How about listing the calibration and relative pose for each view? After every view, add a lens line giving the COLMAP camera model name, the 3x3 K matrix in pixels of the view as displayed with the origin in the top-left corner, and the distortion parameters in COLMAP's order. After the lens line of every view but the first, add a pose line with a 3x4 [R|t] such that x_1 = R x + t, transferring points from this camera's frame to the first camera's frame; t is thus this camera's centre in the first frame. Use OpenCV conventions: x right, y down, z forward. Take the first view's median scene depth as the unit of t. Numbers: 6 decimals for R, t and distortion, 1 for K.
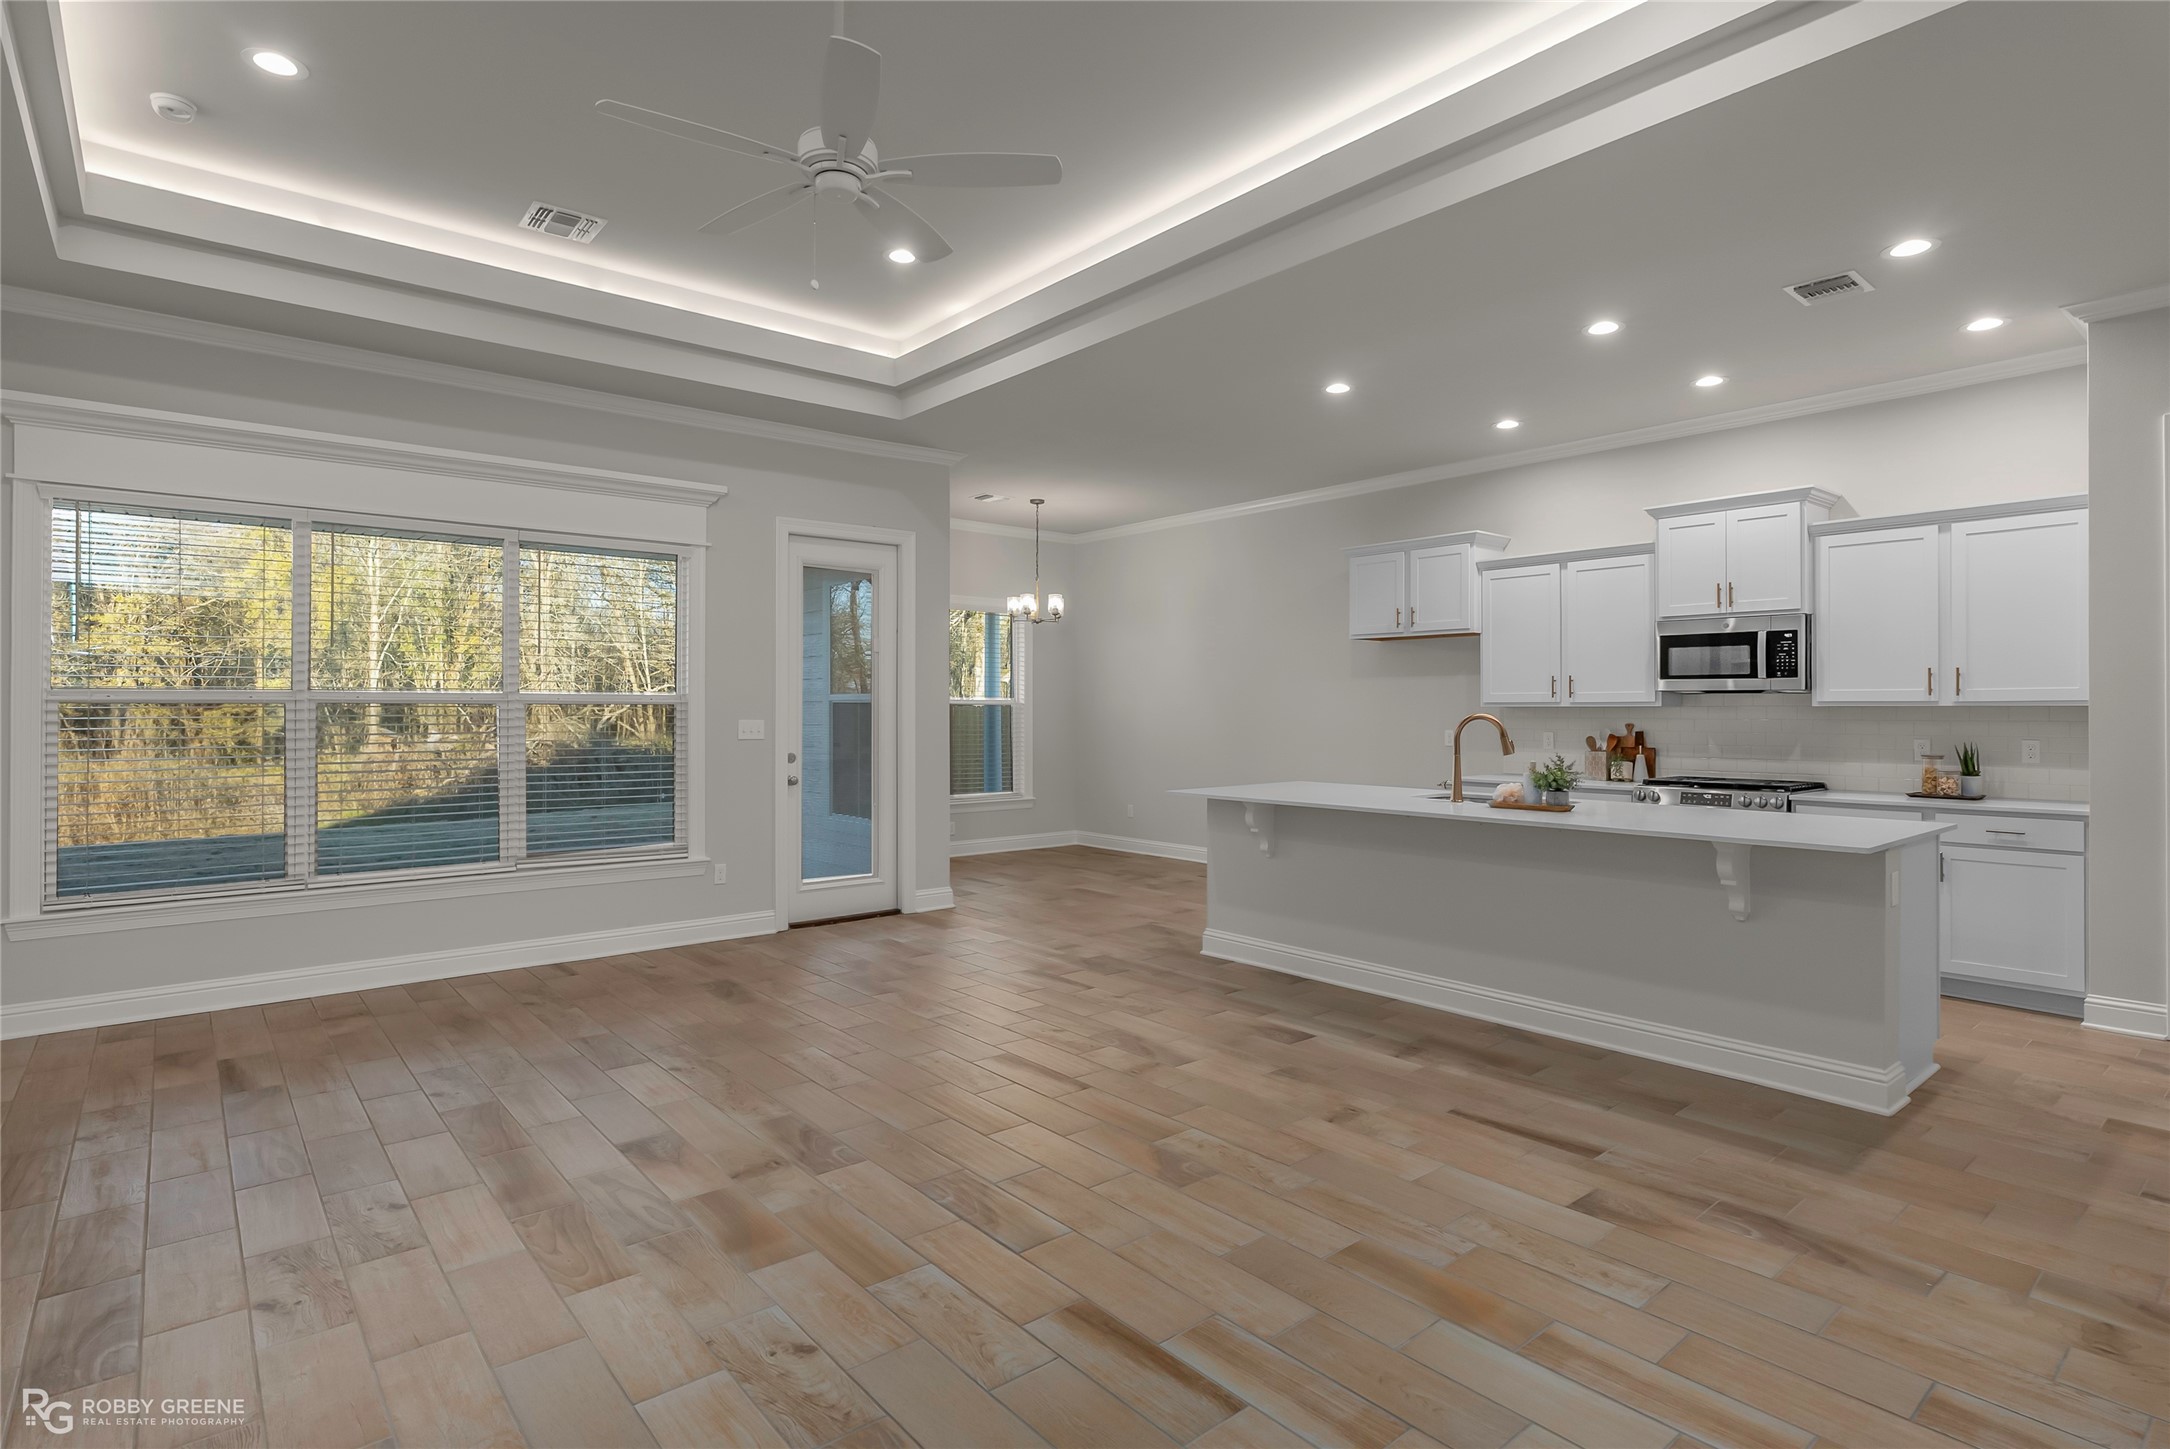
lens RADIAL K [[1099.4, 0, 1083.7], [0, 1099.4, 706.2], [0, 0, 1]] dist [-0.000969, -0.000228]
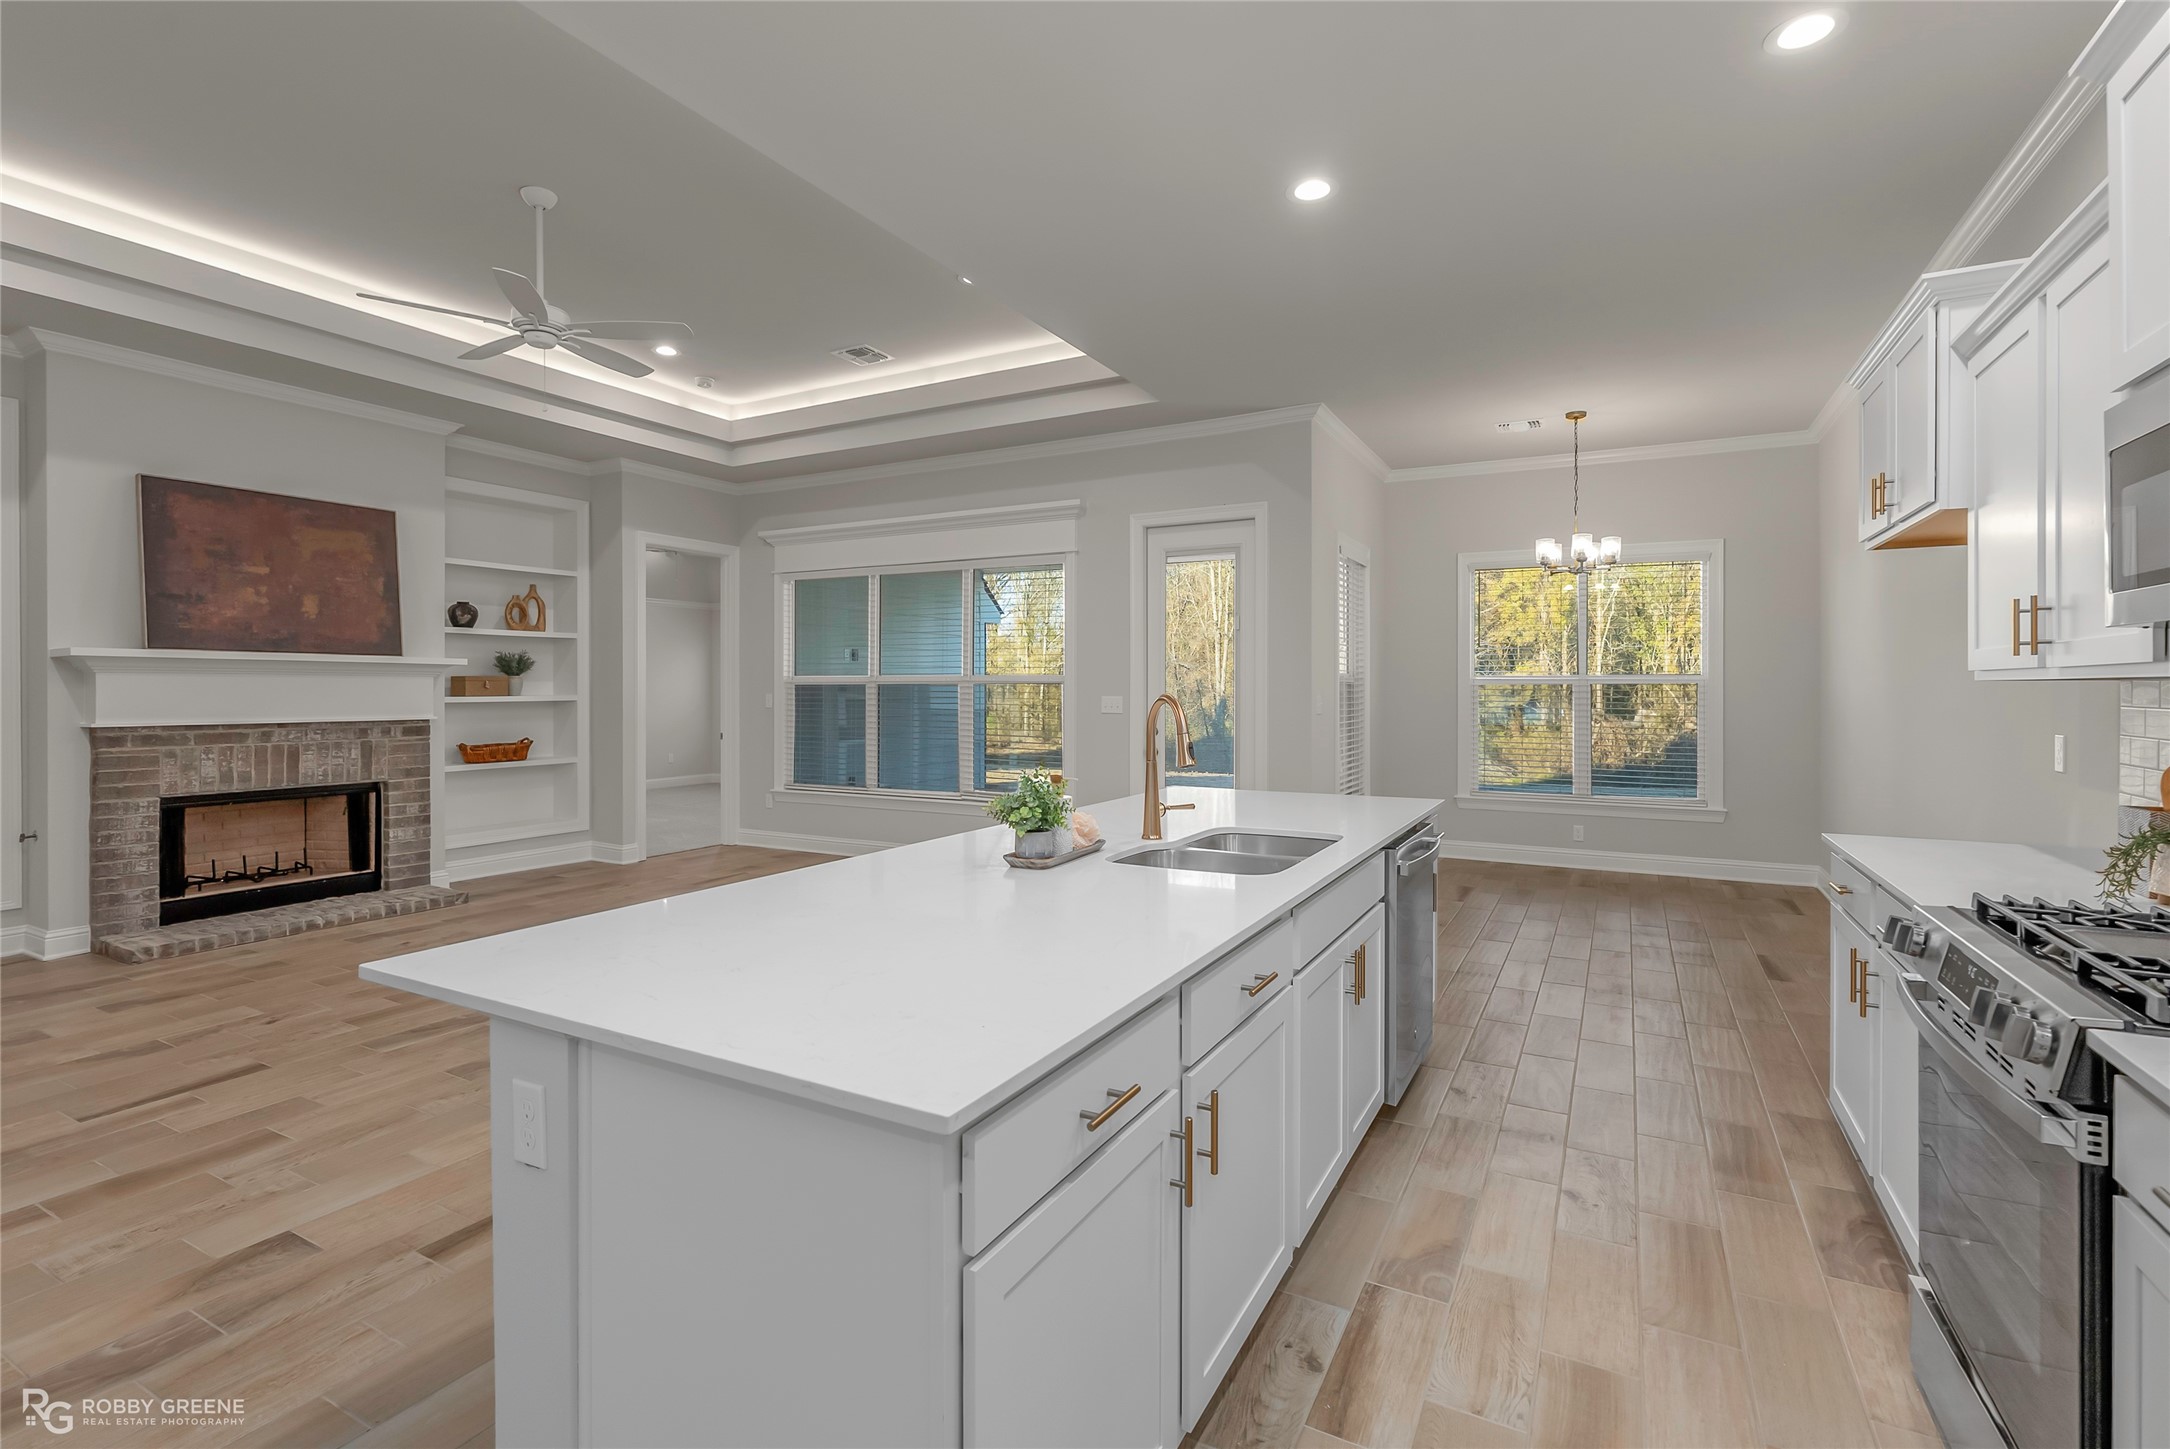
lens RADIAL K [[986.9, 0, 1074.1], [0, 986.9, 687.1], [0, 0, 1]] dist [-0.000235, -0.000108]
pose [[0.364557, -0.001686, -0.931179, 1.339658], [-0.001327, 0.999996, -0.002330, 0.010770], [0.931180, 0.002085, 0.364554, 1.224392]]
